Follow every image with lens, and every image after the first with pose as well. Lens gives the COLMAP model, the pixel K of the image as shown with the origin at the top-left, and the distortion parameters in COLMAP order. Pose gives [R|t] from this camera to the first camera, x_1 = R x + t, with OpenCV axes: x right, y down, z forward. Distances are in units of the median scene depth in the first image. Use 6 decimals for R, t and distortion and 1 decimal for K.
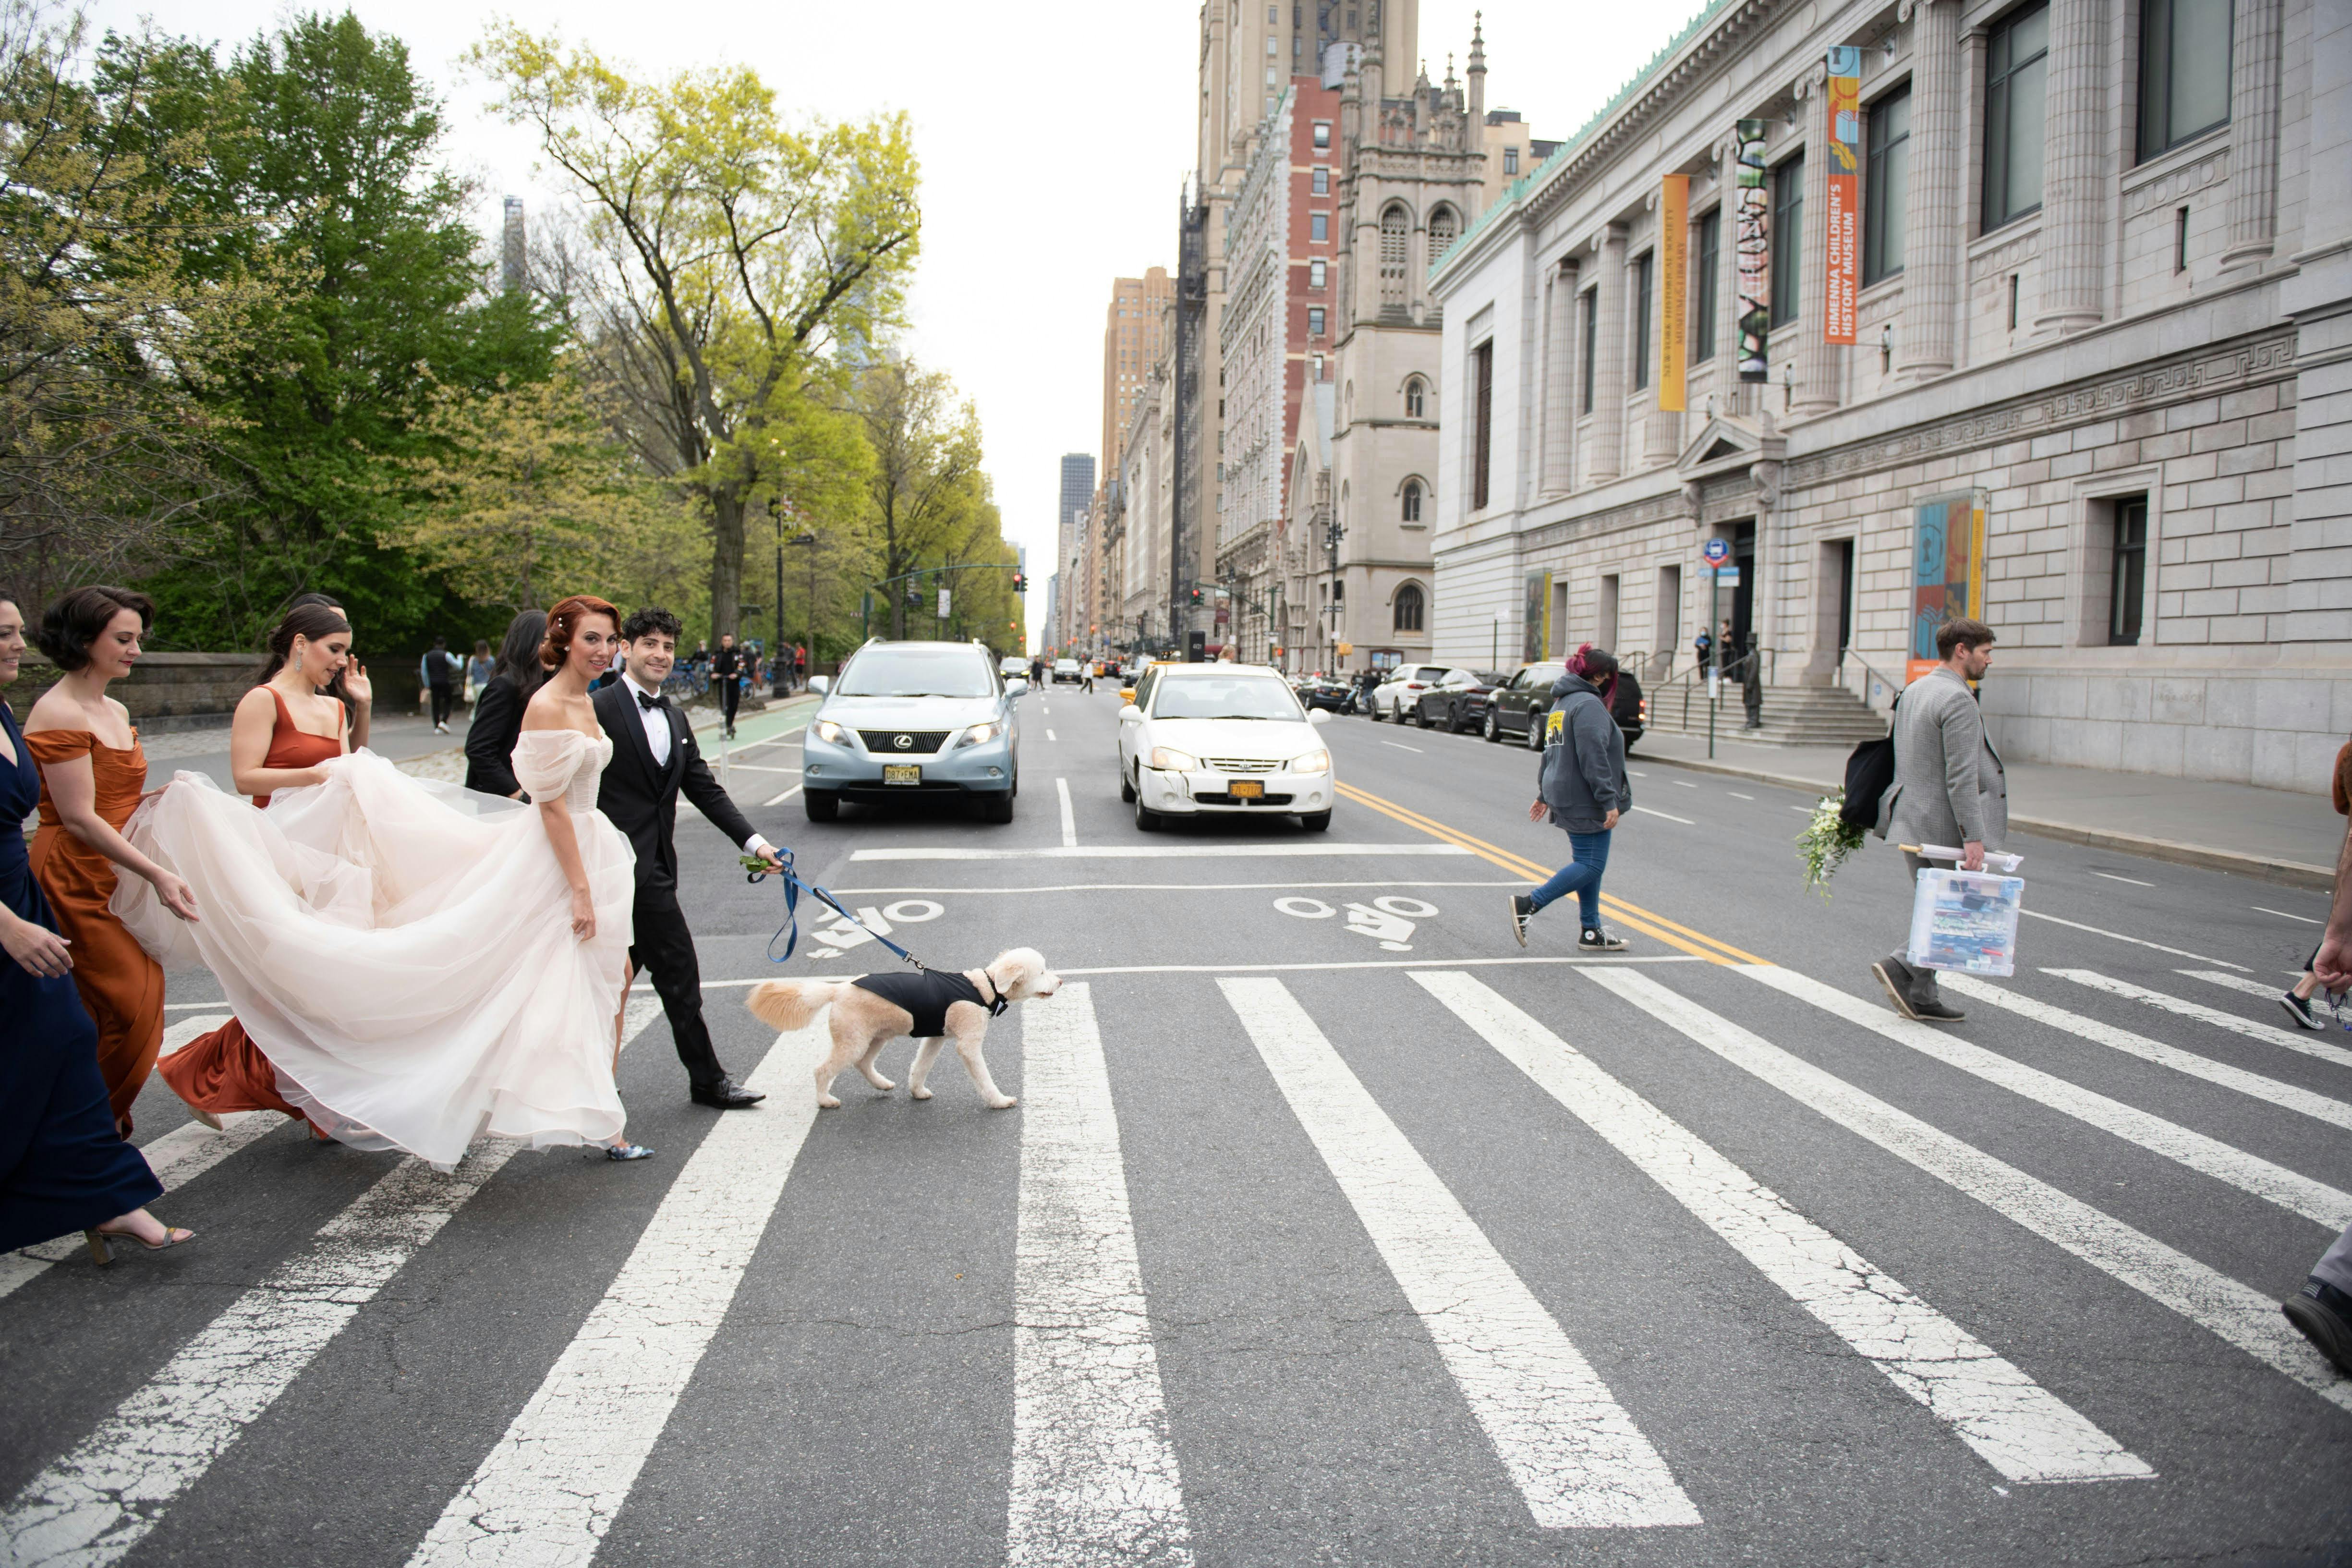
lens RADIAL K [[1539.8, 0, 1176.0], [0, 1539.8, 784.0], [0, 0, 1]] dist [-0.038864, -0.001016]
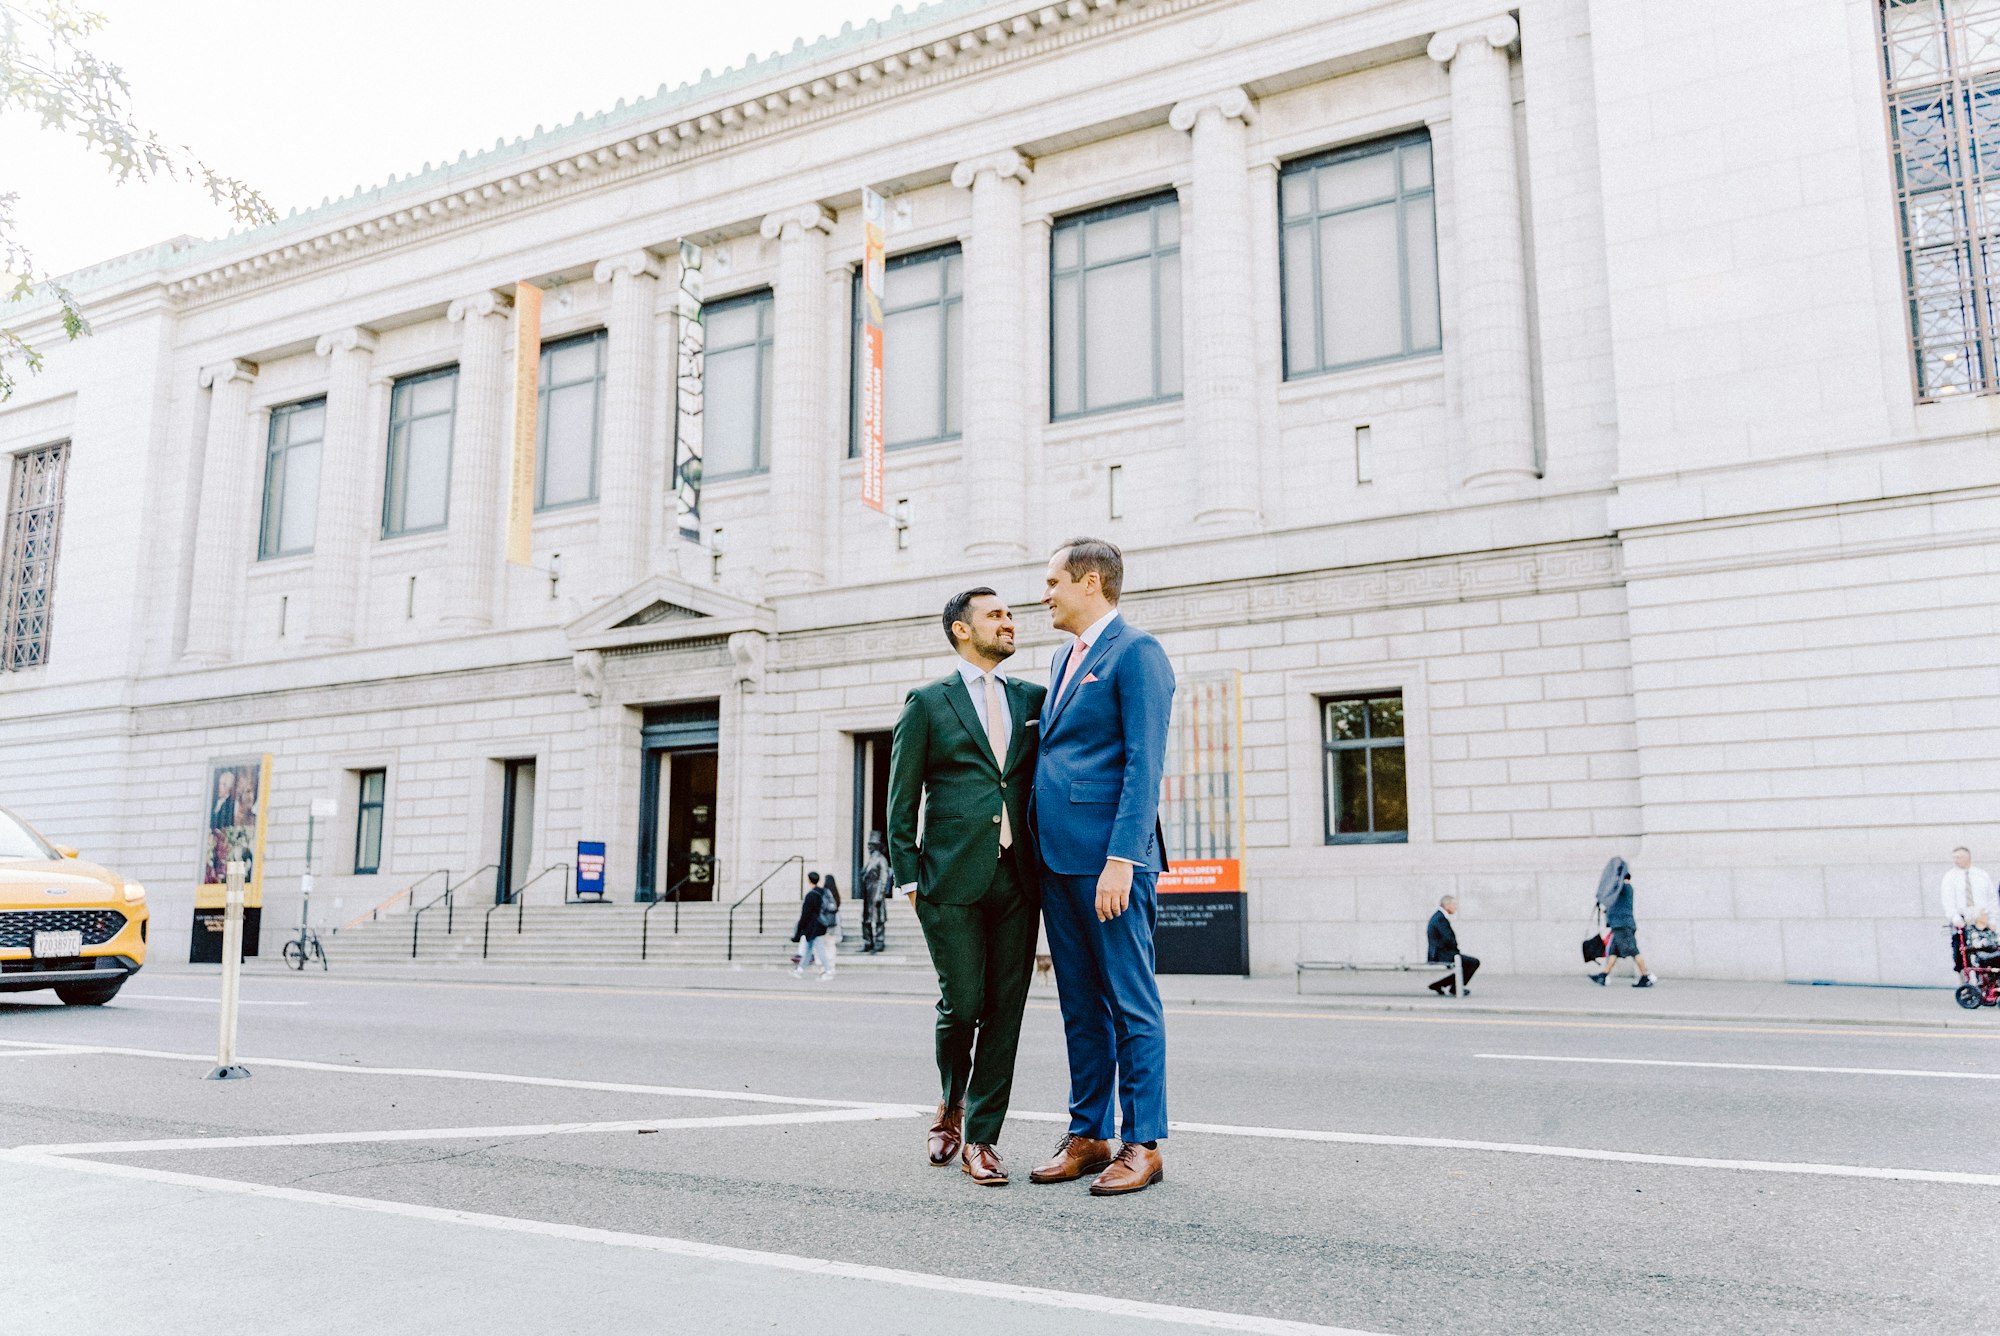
lens RADIAL K [[1074.8, 0, 1001.0], [0, 1074.8, 756.5], [0, 0, 1]] dist [0.001627, -0.000510]
pose [[0.427447, 0.092231, 0.899323, -0.063757], [0.093005, 0.985018, -0.145225, -0.045446], [-0.899244, 0.145718, 0.412465, 0.608239]]
